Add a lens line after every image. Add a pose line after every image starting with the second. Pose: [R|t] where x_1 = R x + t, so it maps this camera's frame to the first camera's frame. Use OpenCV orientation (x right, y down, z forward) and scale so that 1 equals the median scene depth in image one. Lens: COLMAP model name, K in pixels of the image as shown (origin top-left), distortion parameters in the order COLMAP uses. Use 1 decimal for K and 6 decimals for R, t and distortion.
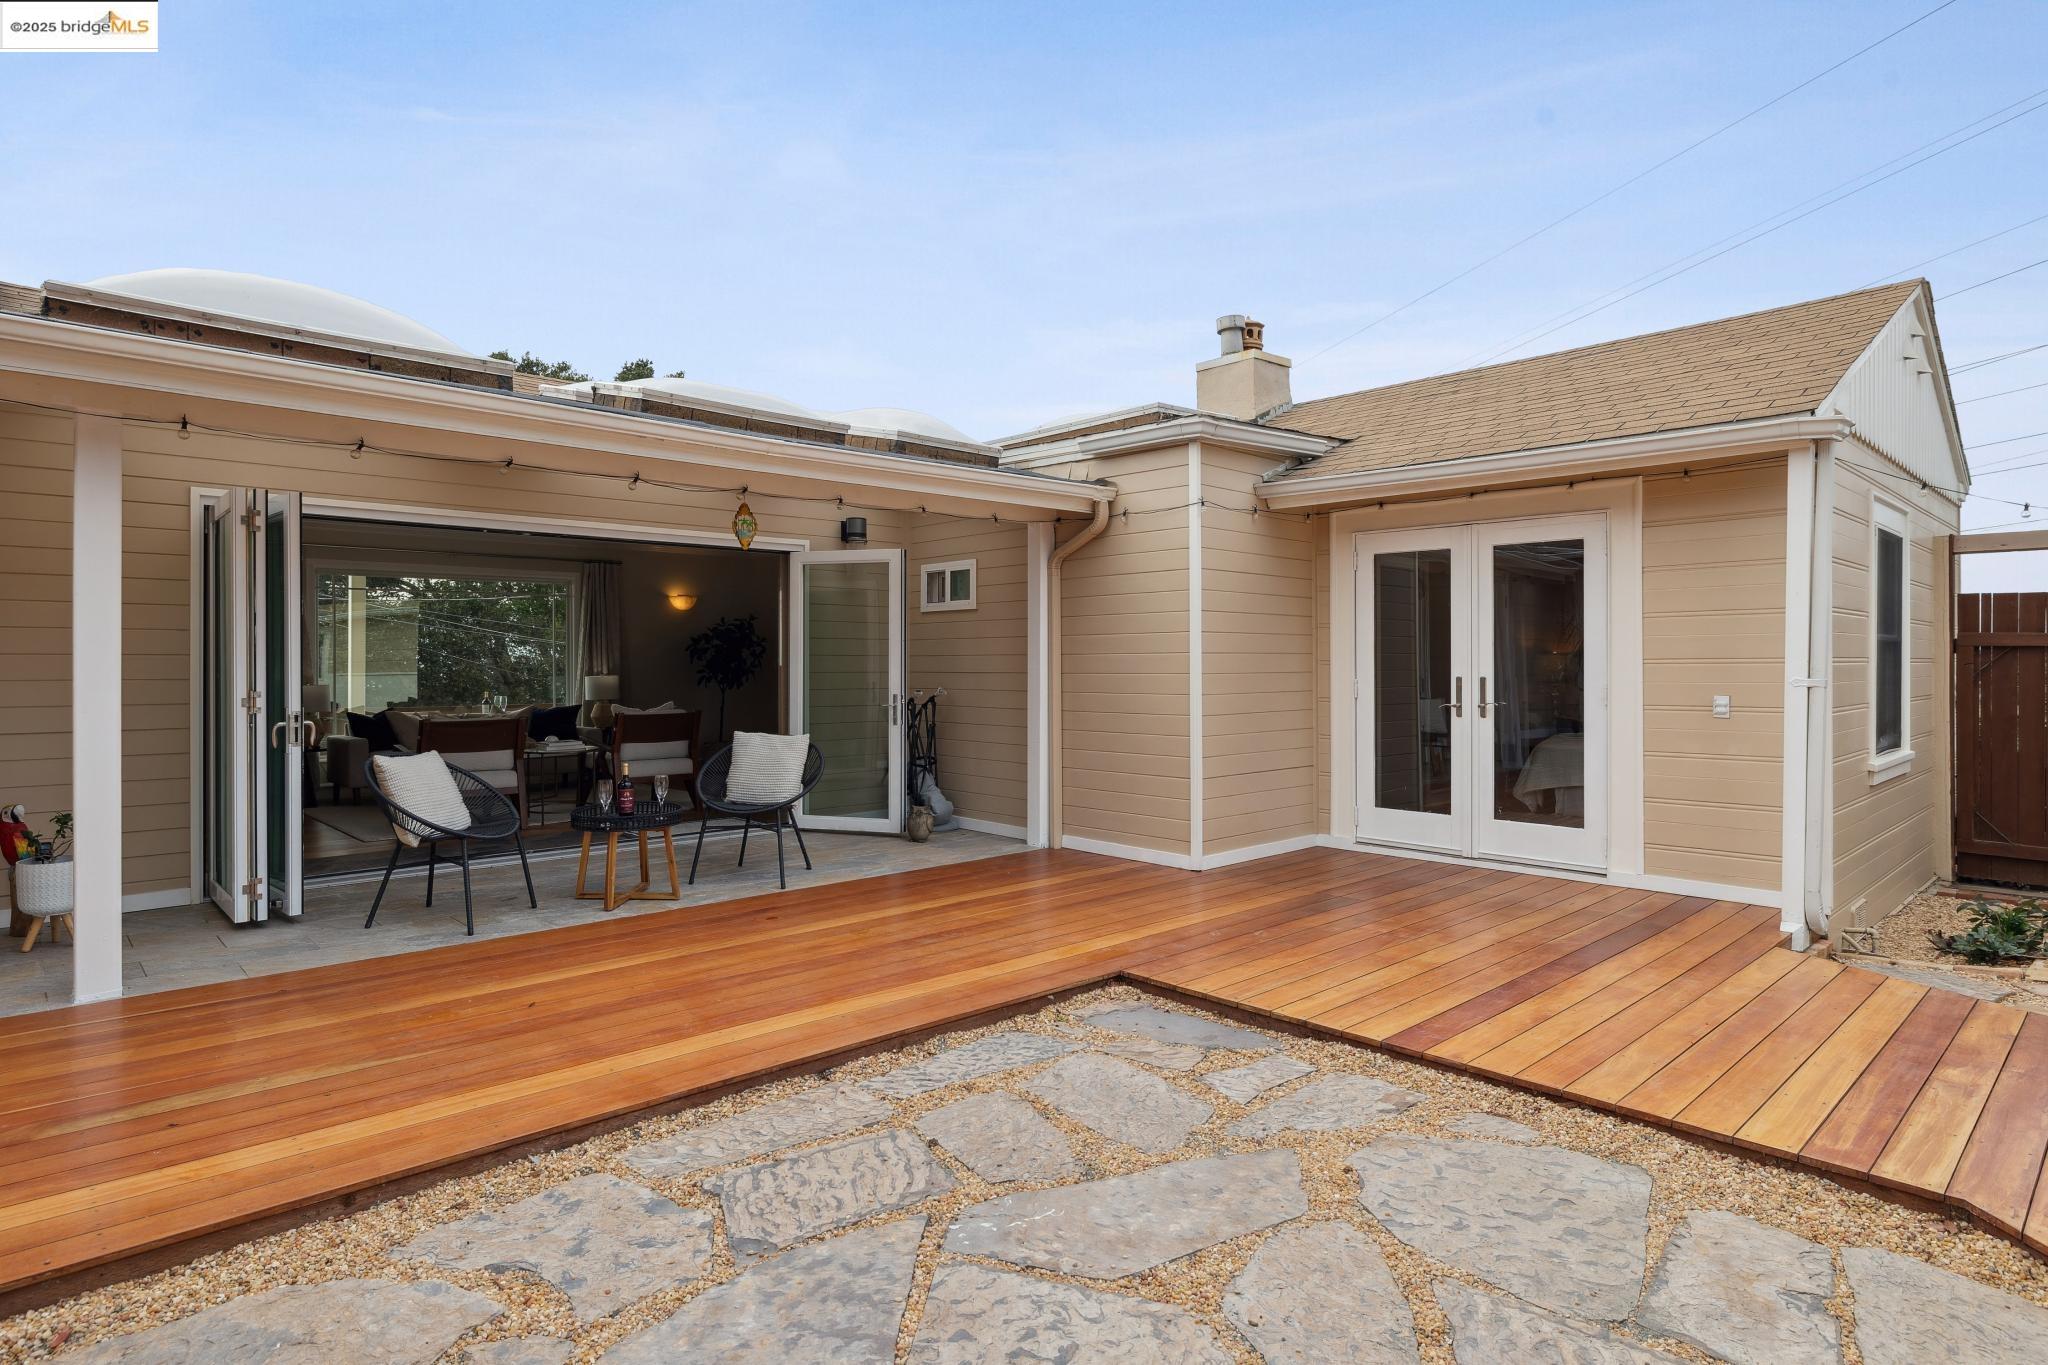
lens RADIAL K [[1102.7, 0, 1015.3], [0, 1102.7, 650.8], [0, 0, 1]] dist [-0.002171, 0.000758]
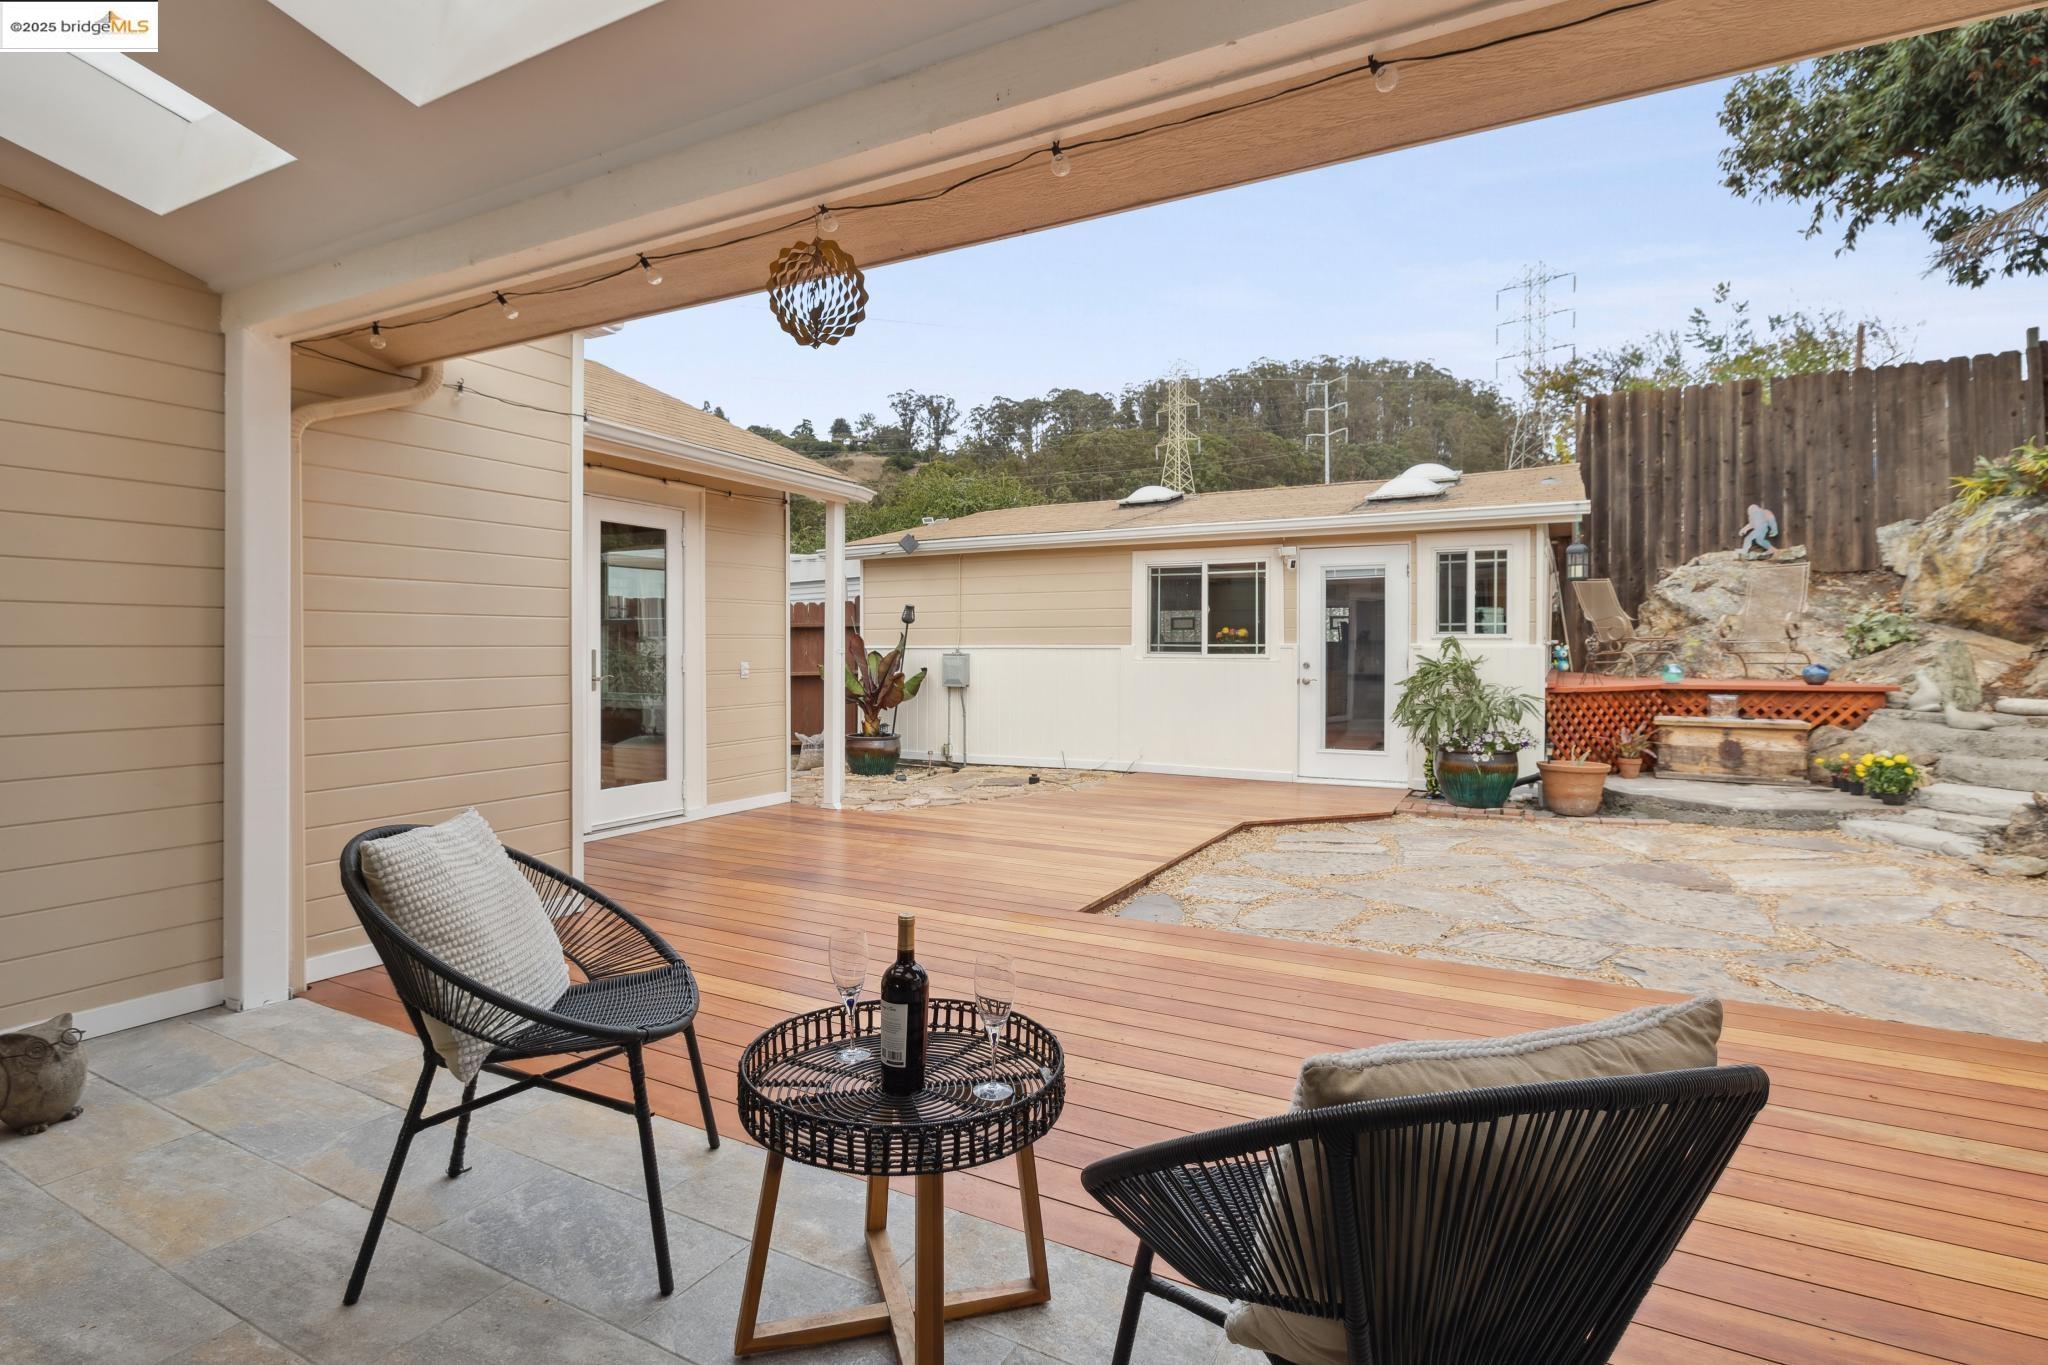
lens RADIAL K [[989.5, 0, 1025.2], [0, 989.5, 653.7], [0, 0, 1]] dist [-0.000996, 0.000407]
pose [[-0.320102, -0.007358, 0.947354, -1.132190], [-0.012031, 0.999921, 0.003701, 0.037627], [-0.947307, -0.010212, -0.320166, 1.866842]]
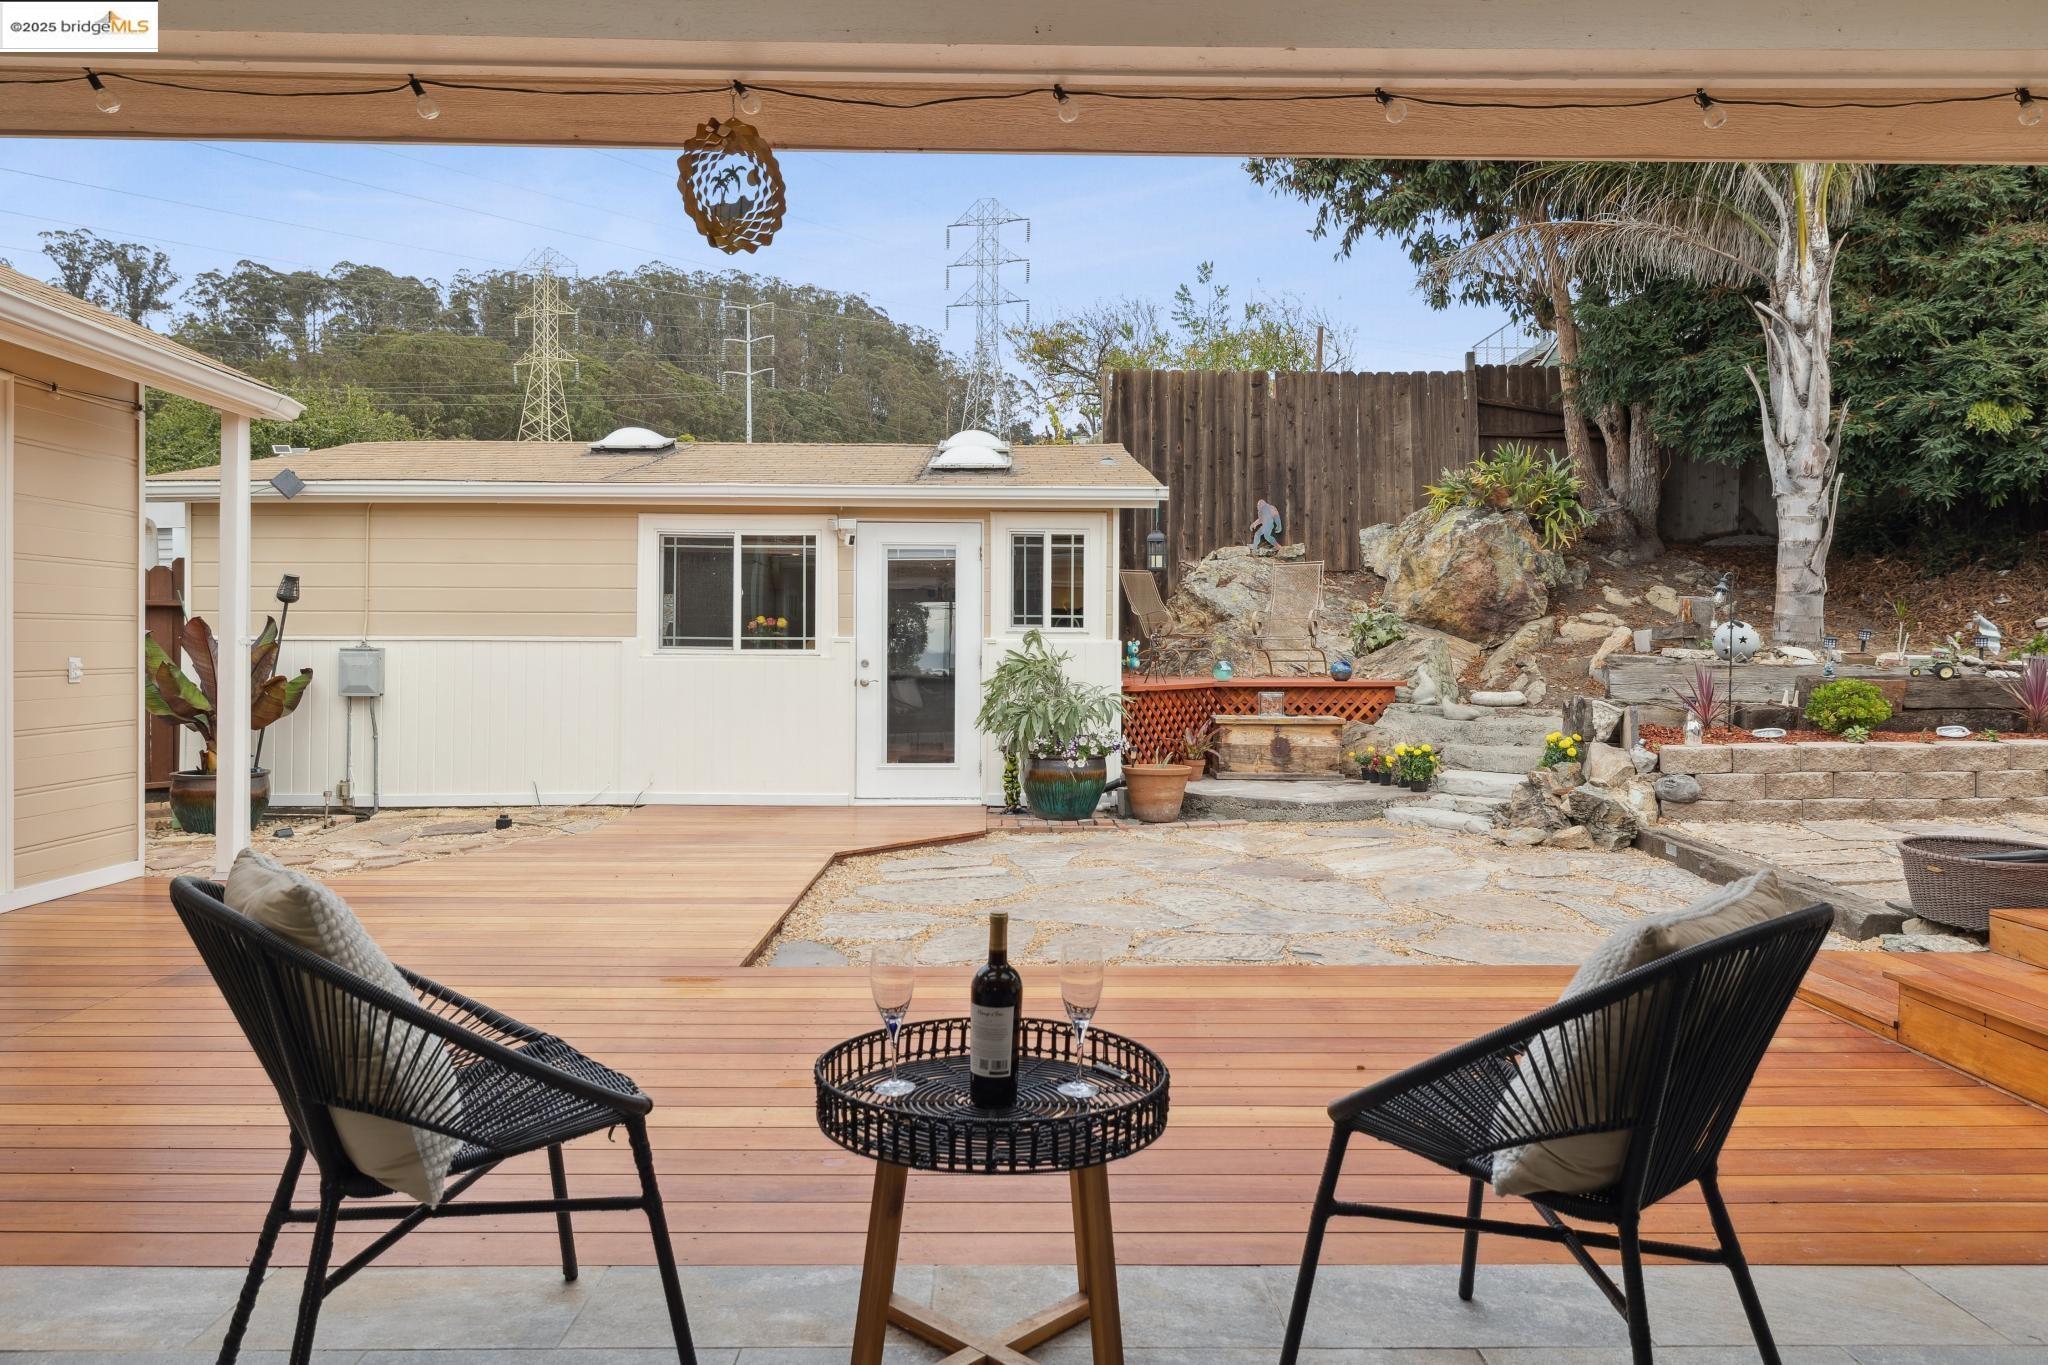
lens RADIAL K [[1305.4, 0, 1014.5], [0, 1305.4, 649.2], [0, 0, 1]] dist [0.001244, 0.002119]
pose [[-0.739350, -0.005005, 0.673303, -1.050168], [-0.013663, 0.999878, -0.007570, 0.055728], [-0.673183, -0.014797, -0.739328, 2.215713]]
